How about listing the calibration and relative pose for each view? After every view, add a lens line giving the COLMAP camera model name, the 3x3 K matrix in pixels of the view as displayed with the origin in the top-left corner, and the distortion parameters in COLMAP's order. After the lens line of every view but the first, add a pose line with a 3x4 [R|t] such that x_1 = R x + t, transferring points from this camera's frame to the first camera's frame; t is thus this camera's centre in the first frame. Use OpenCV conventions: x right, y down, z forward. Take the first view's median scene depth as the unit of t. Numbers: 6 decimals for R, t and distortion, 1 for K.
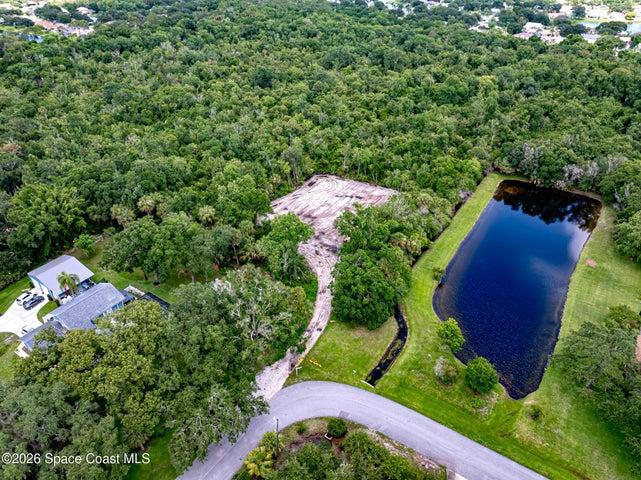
lens RADIAL K [[452.2, 0, 322.2], [0, 452.2, 238.8], [0, 0, 1]] dist [-0.050920, 0.030328]
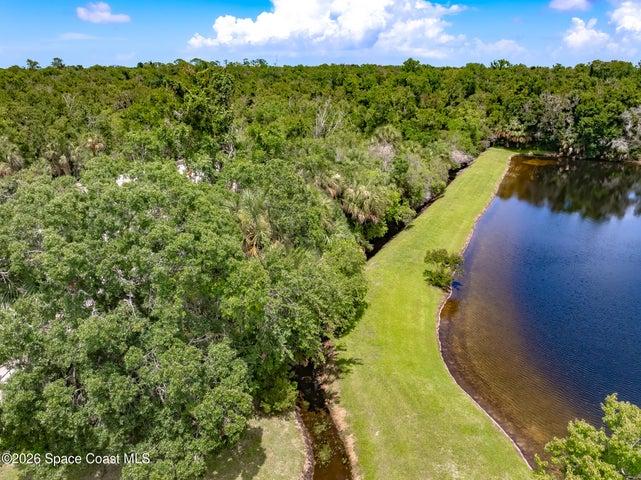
lens RADIAL K [[452.2, 0, 318.8], [0, 452.2, 238.6], [0, 0, 1]] dist [-0.050920, 0.030328]
pose [[0.996396, -0.038480, 0.075592, 0.115470], [0.052508, 0.979713, -0.193403, 0.094872], [-0.066616, 0.196675, 0.978203, 0.552524]]
